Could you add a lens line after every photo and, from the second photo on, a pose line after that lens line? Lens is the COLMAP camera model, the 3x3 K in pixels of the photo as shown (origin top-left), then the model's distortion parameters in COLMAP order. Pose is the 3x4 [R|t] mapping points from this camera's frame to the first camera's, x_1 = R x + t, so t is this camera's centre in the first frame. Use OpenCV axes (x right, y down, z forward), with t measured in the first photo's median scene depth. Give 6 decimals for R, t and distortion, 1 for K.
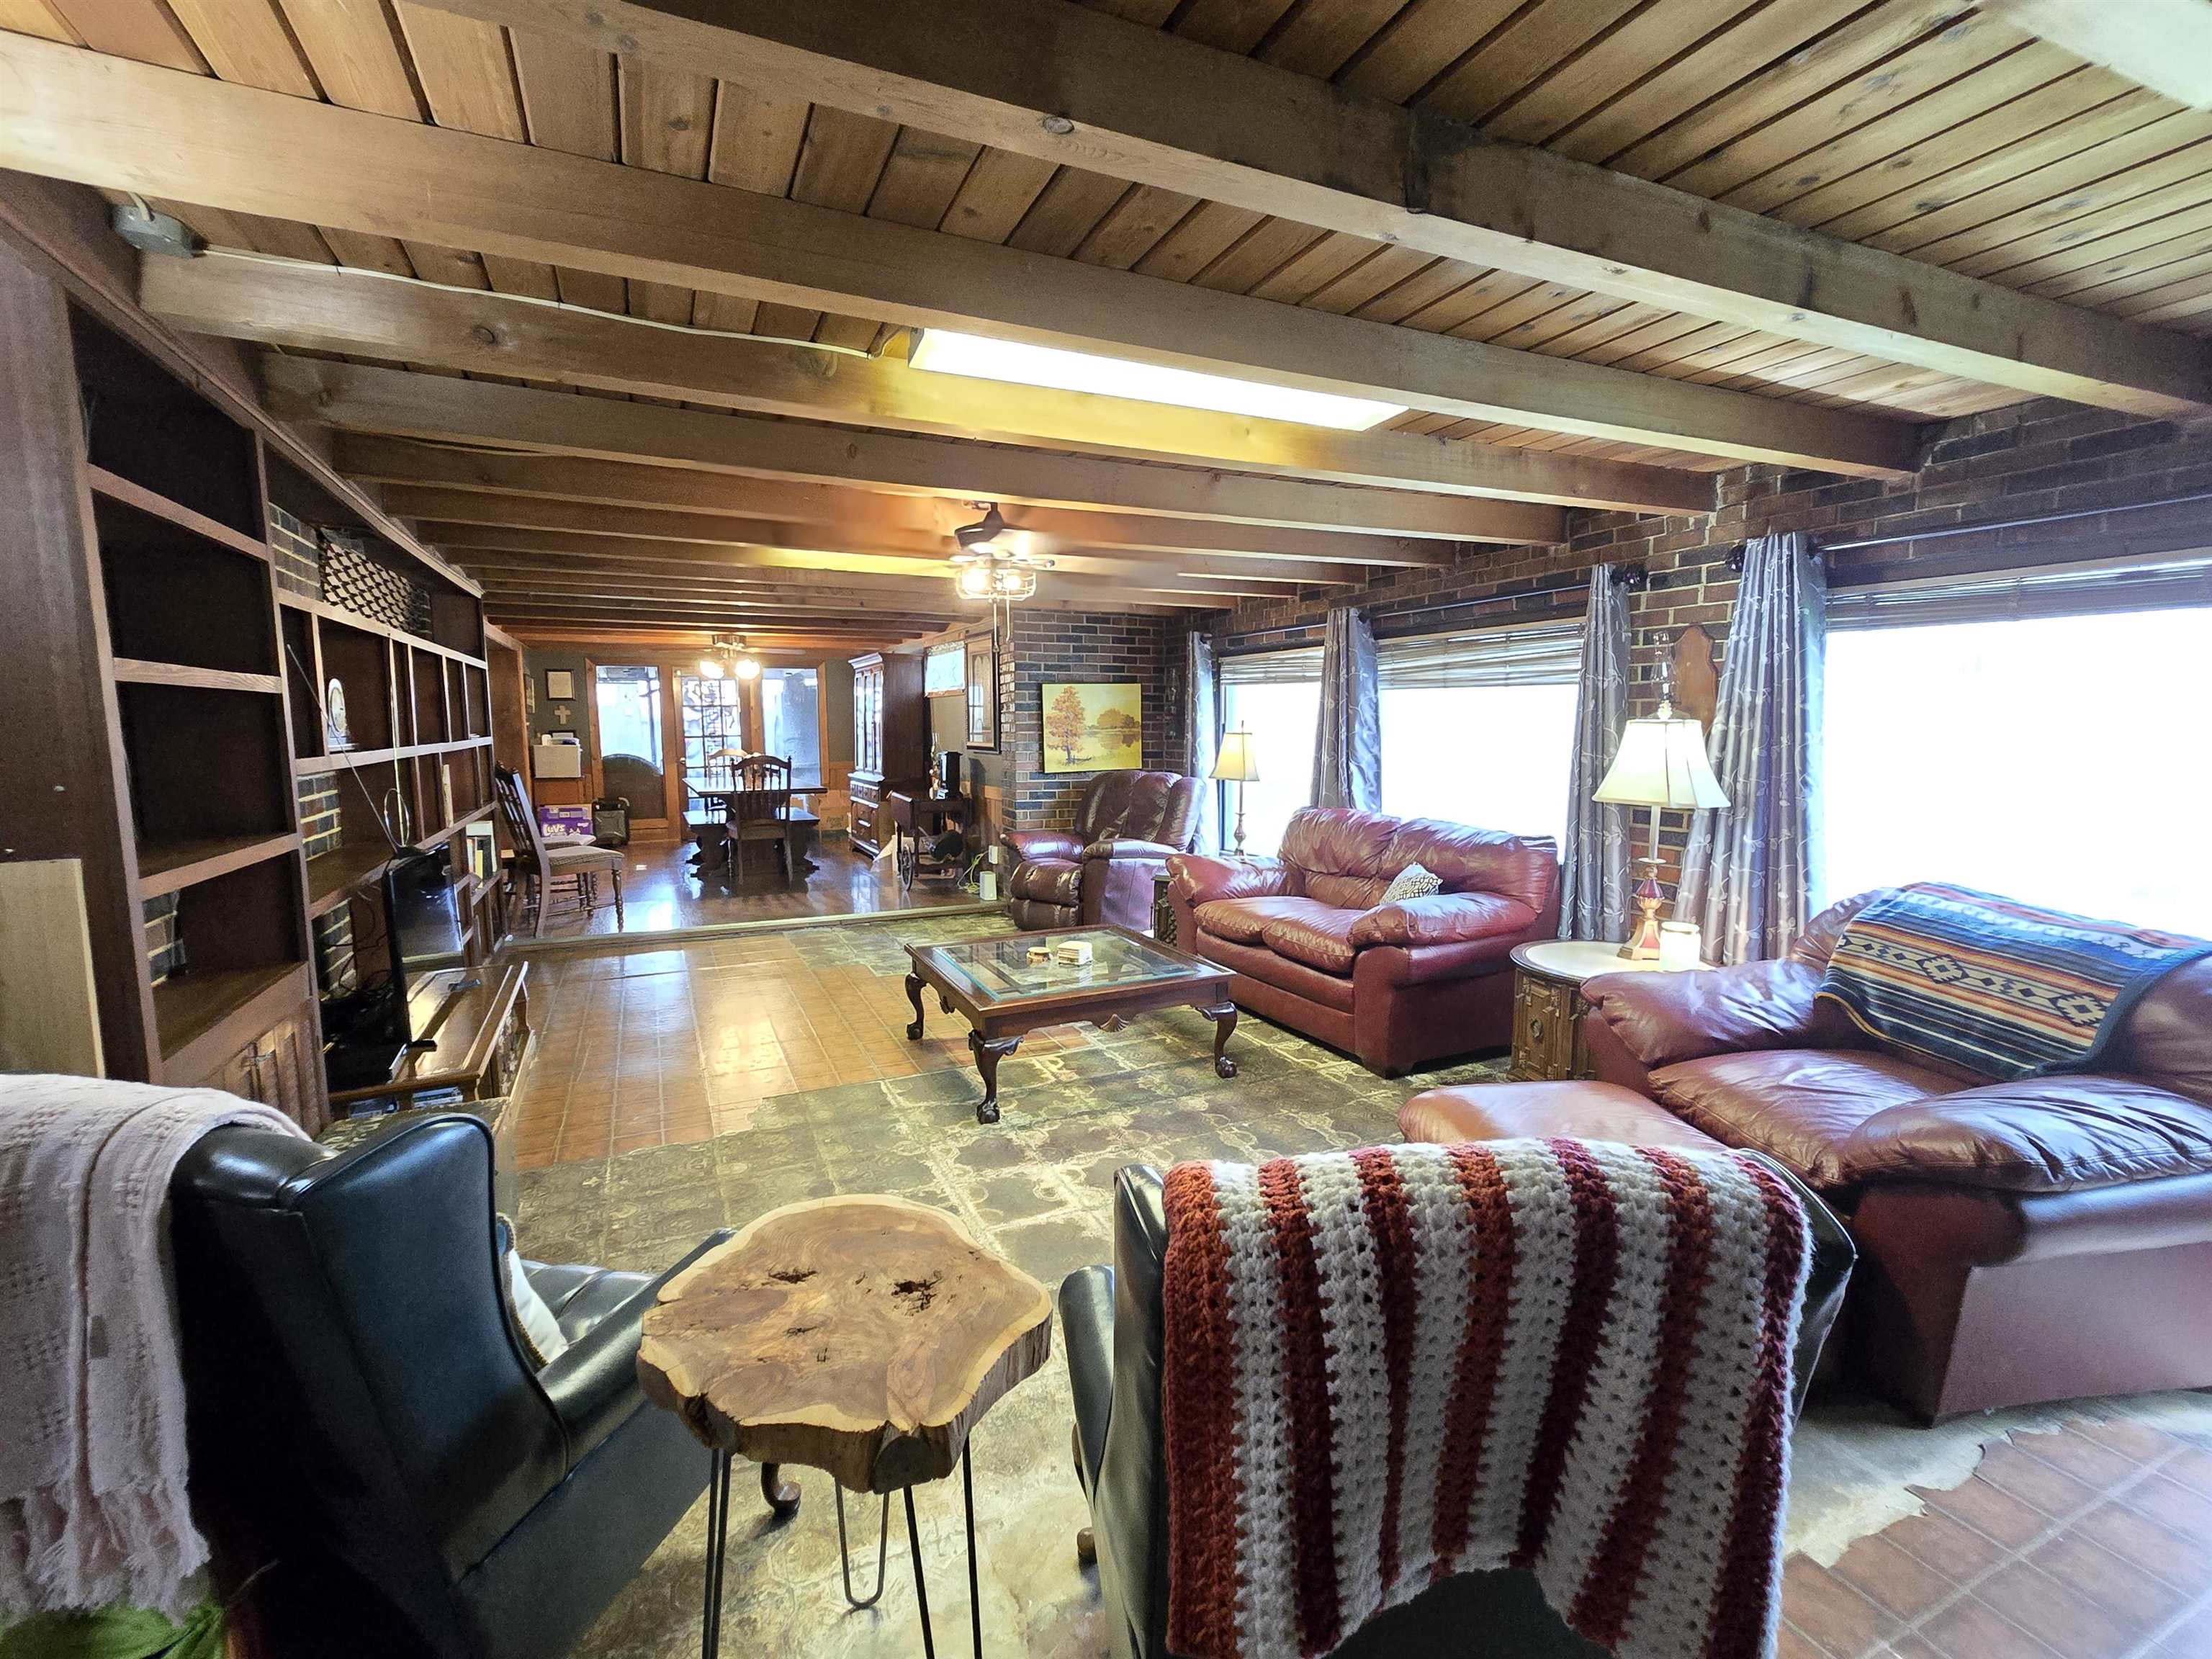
lens RADIAL K [[984.3, 0, 1106.0], [0, 984.3, 829.5], [0, 0, 1]] dist [-0.002129, 0.003761]
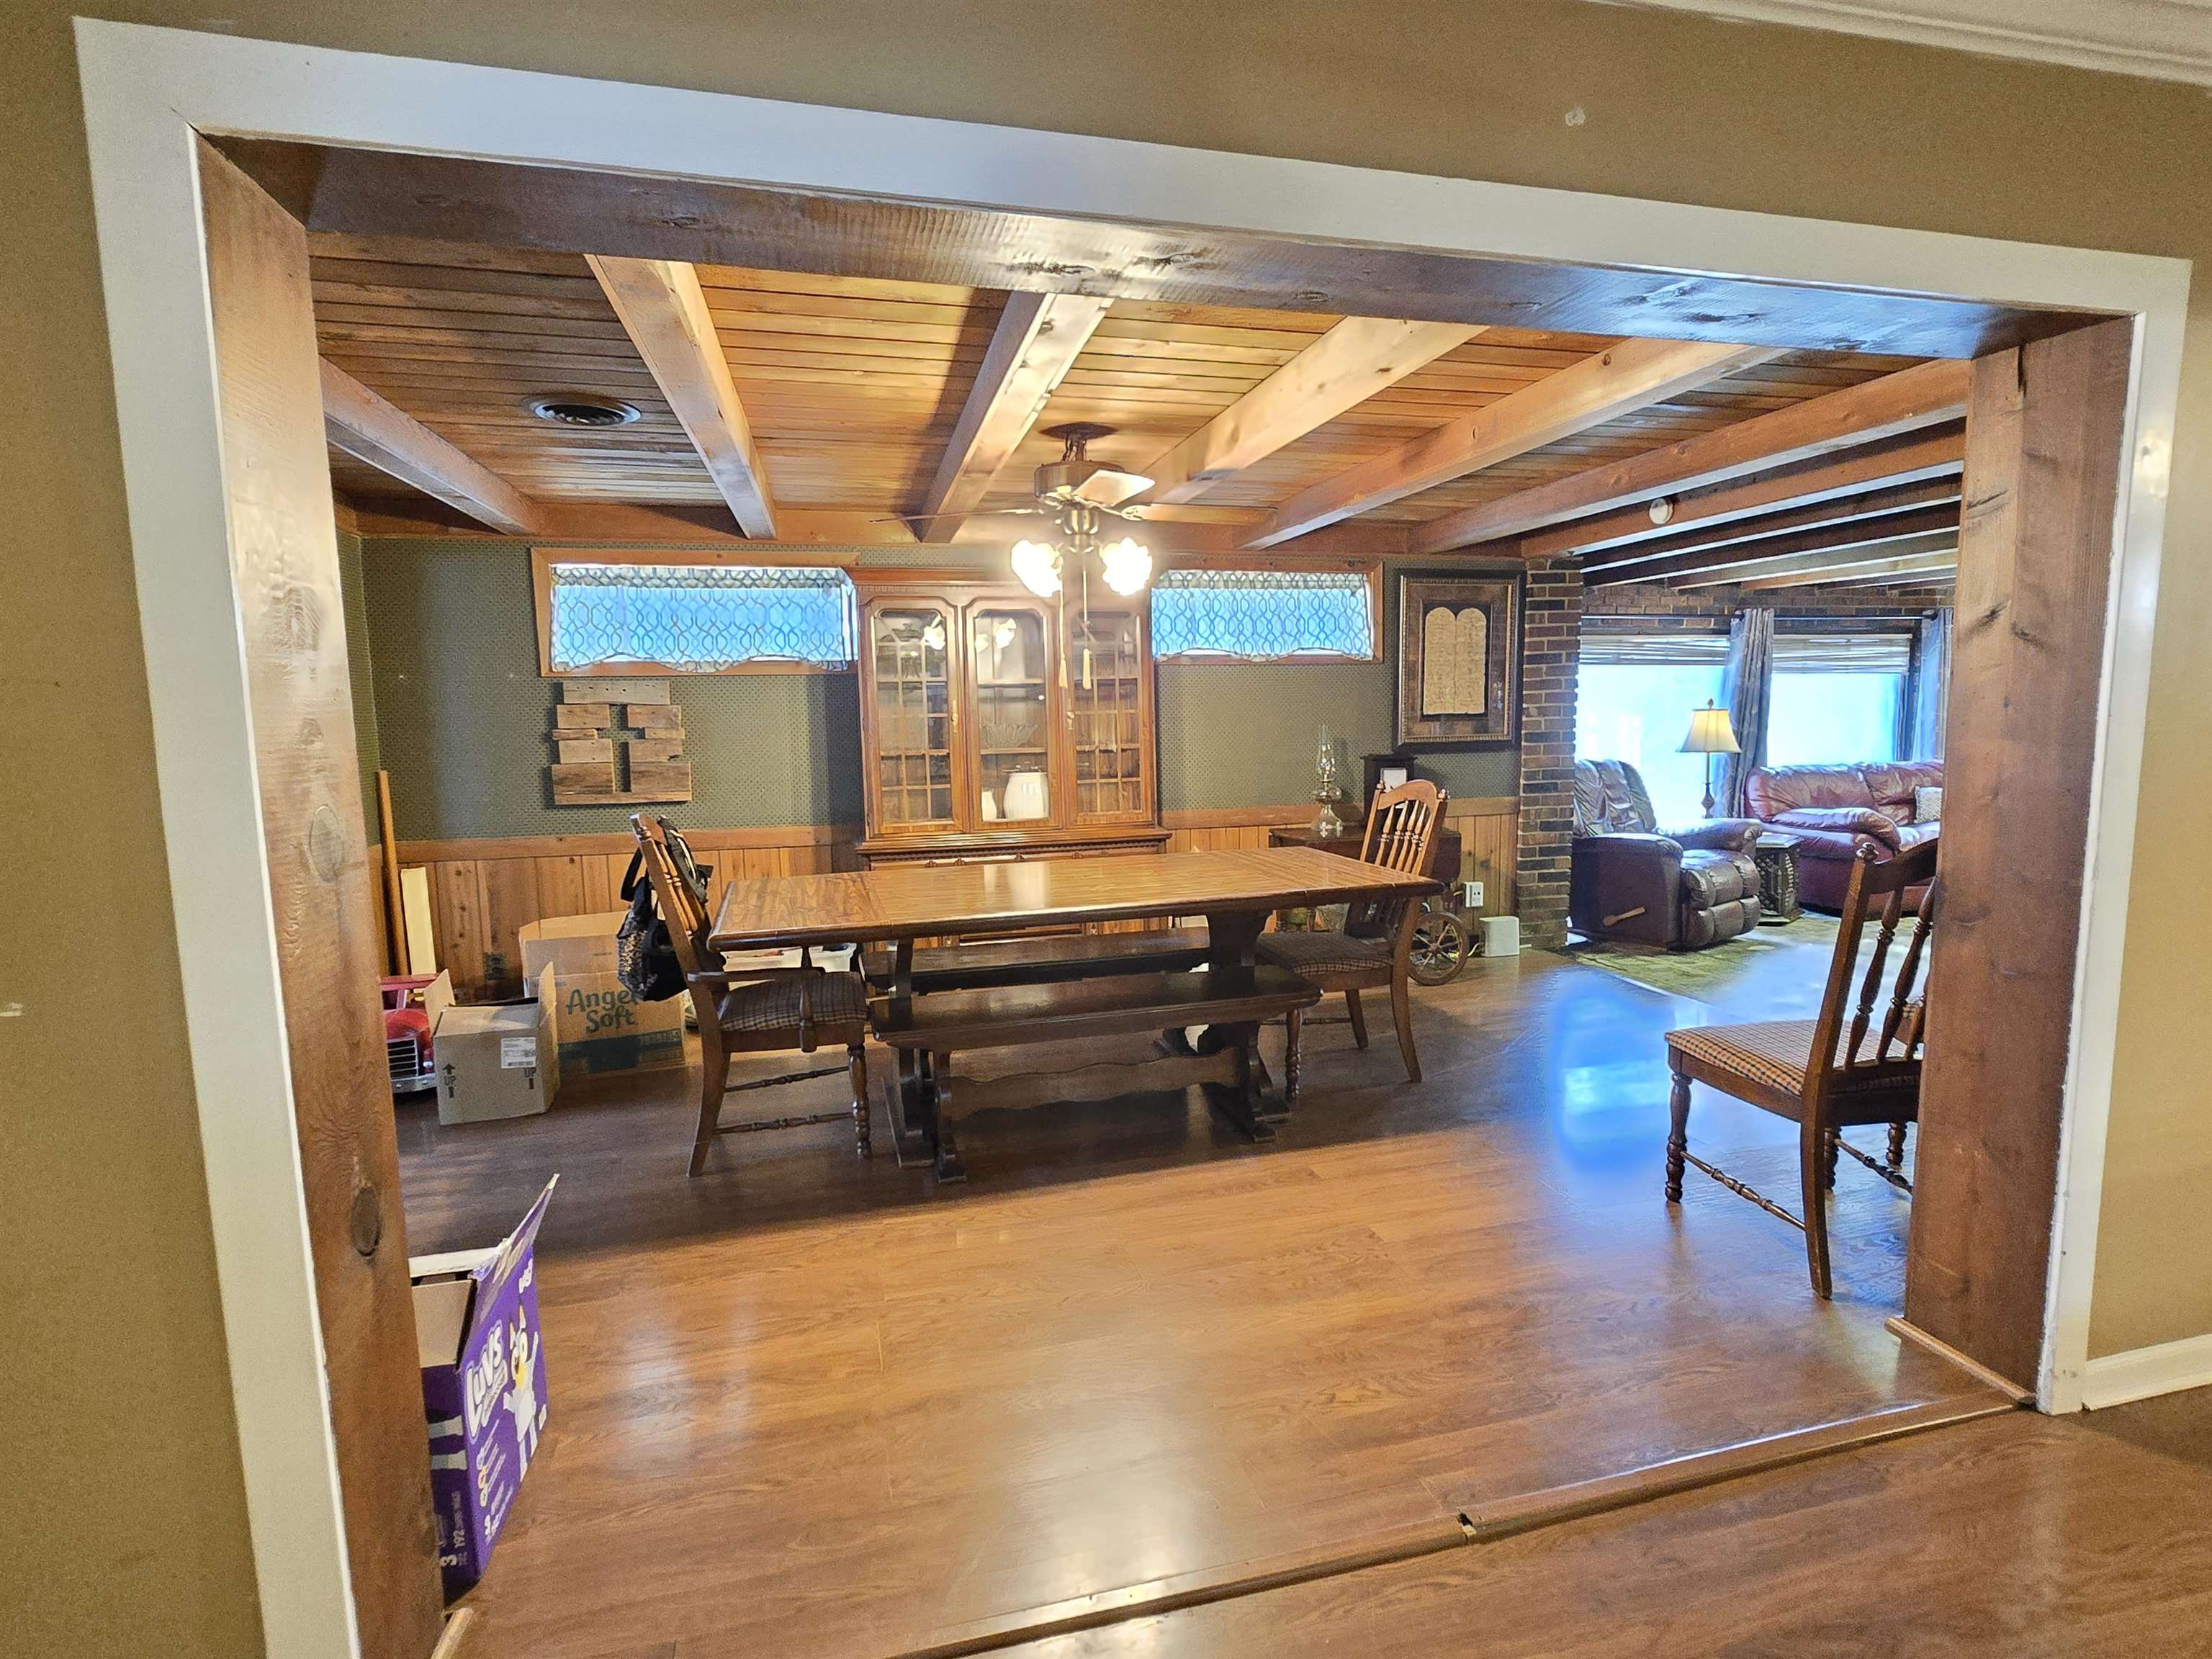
lens RADIAL K [[1100.1, 0, 1111.2], [0, 1100.1, 835.9], [0, 0, 1]] dist [-0.003063, -0.000374]
pose [[0.163819, -0.122894, 0.978806, -2.991875], [0.126357, 0.986651, 0.102731, -0.443724], [-0.978365, 0.106849, 0.177160, 3.751957]]
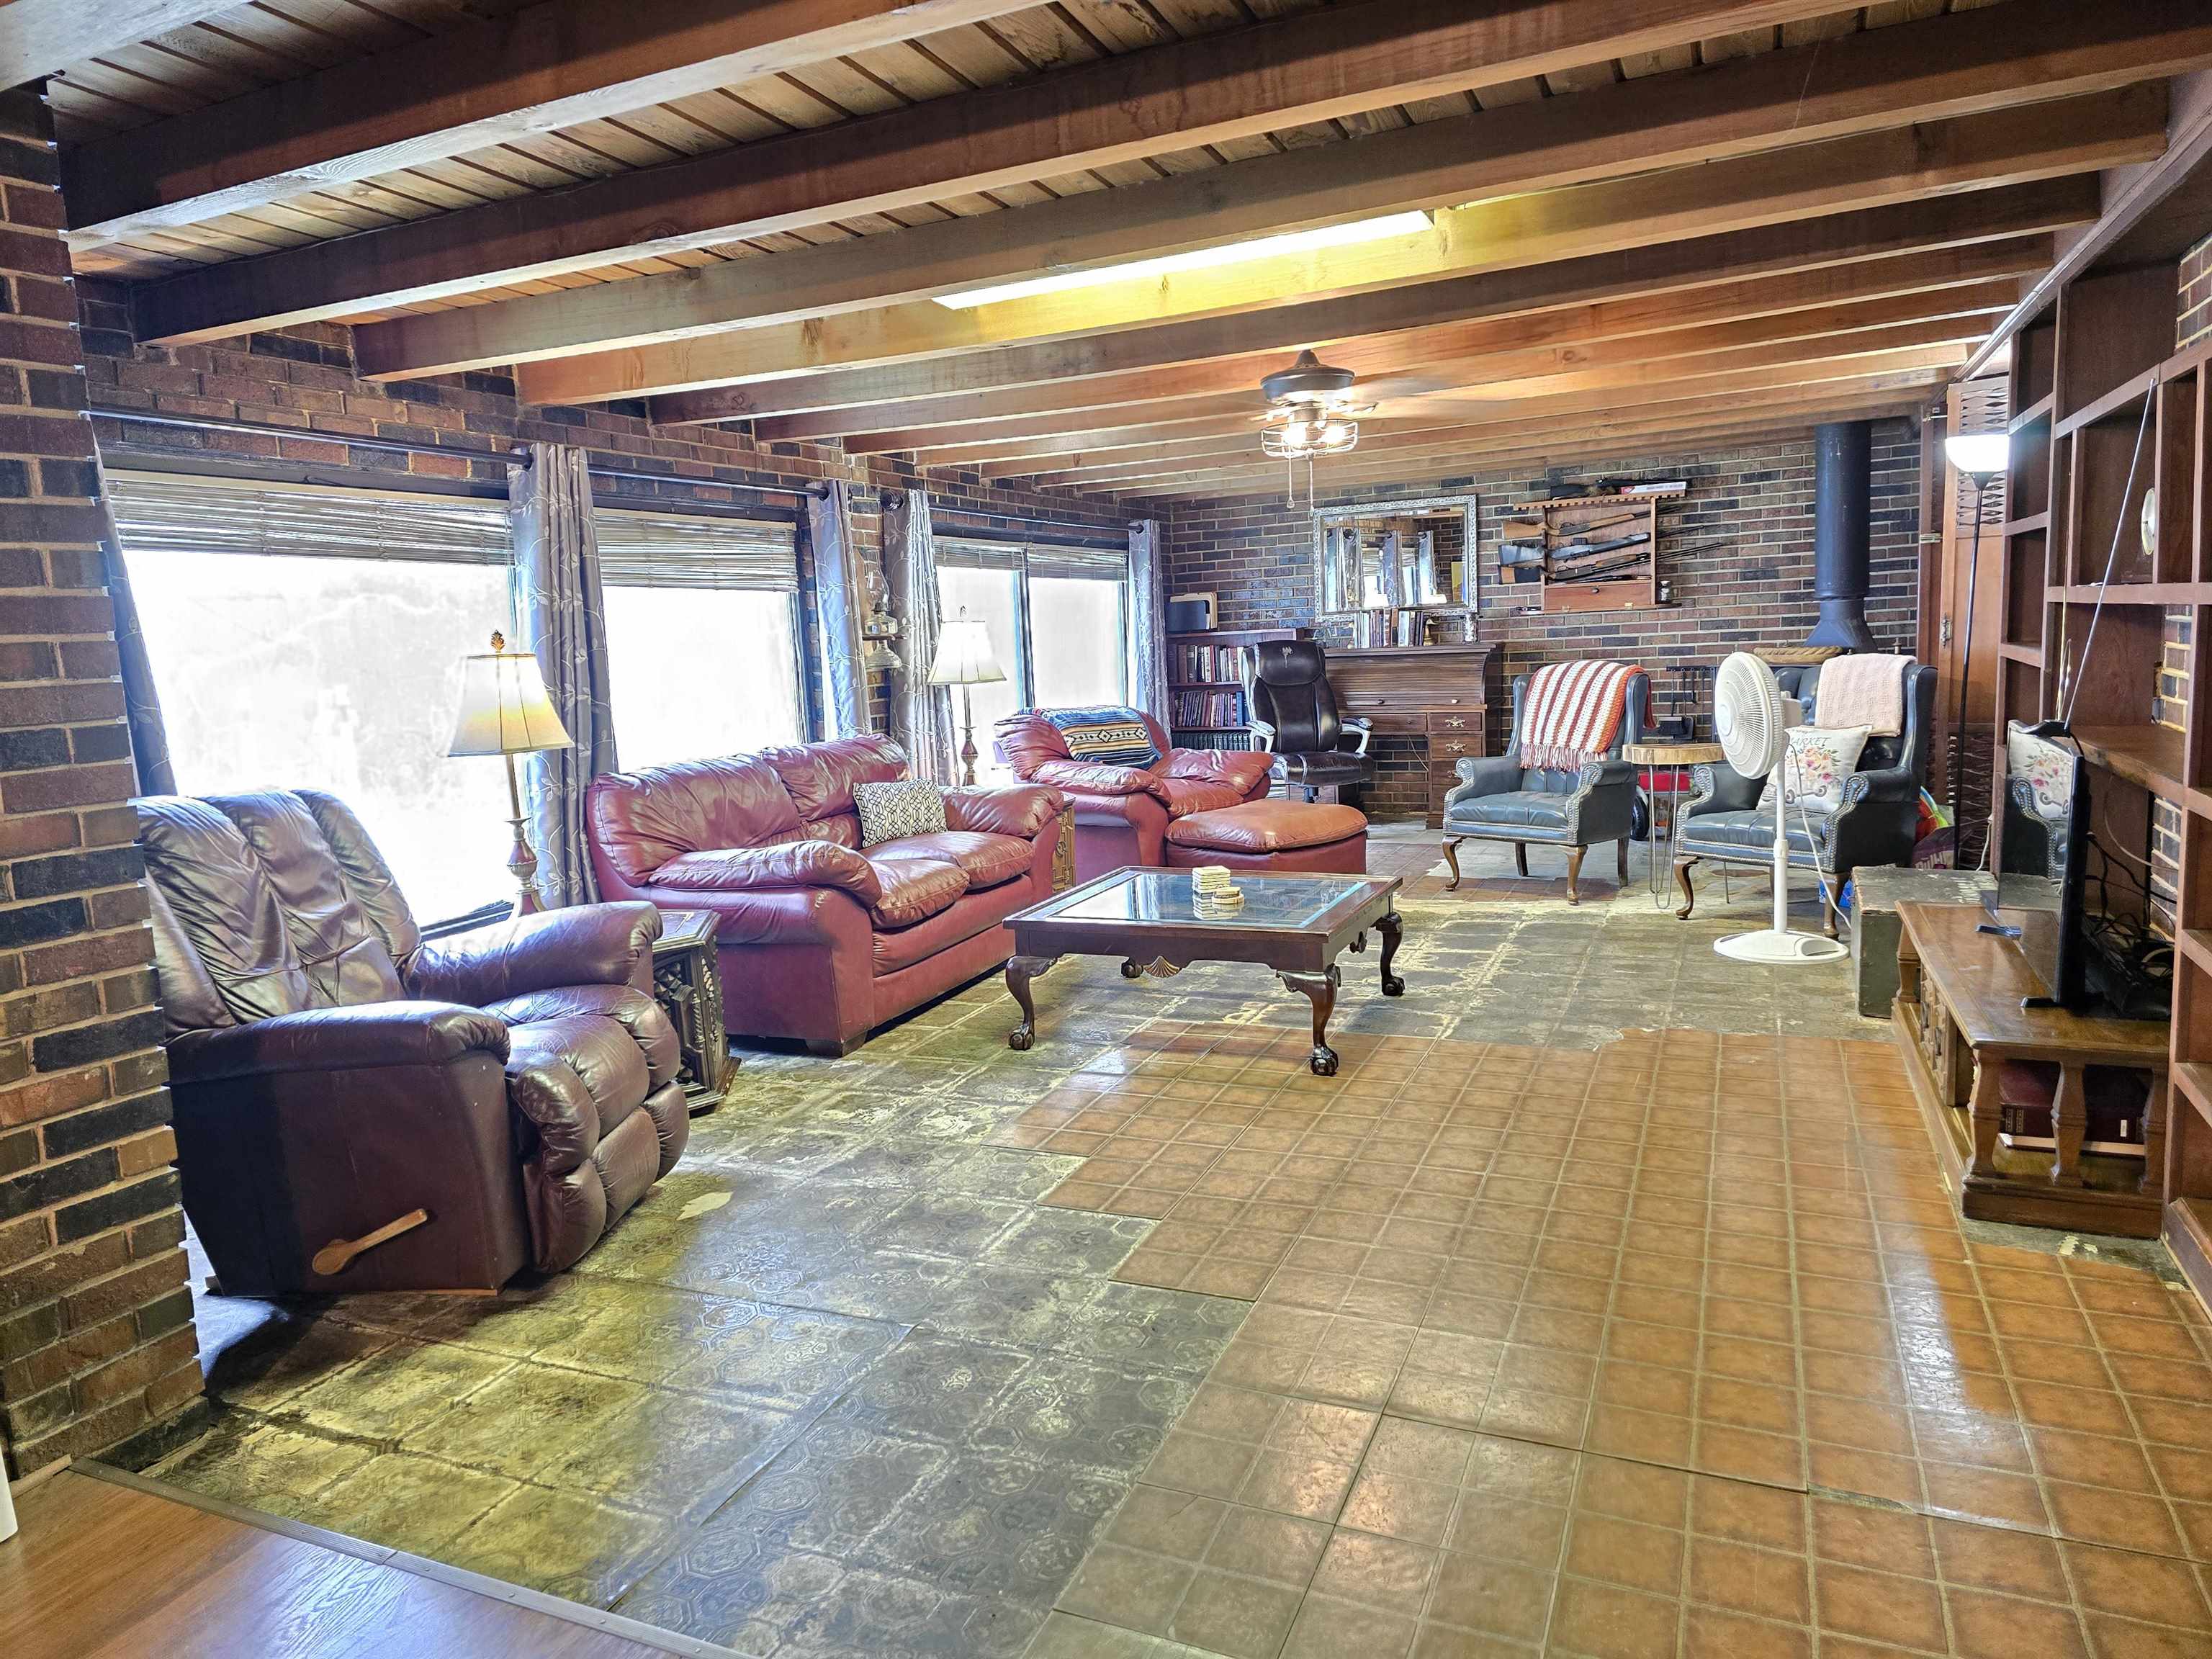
lens RADIAL K [[1483.1, 0, 1077.9], [0, 1483.1, 812.3], [0, 0, 1]] dist [0.102627, -0.103387]
pose [[-0.665748, -0.059452, 0.743804, -1.522123], [0.130178, 0.972280, 0.194231, -0.344528], [-0.734733, 0.226136, -0.639554, 3.322184]]
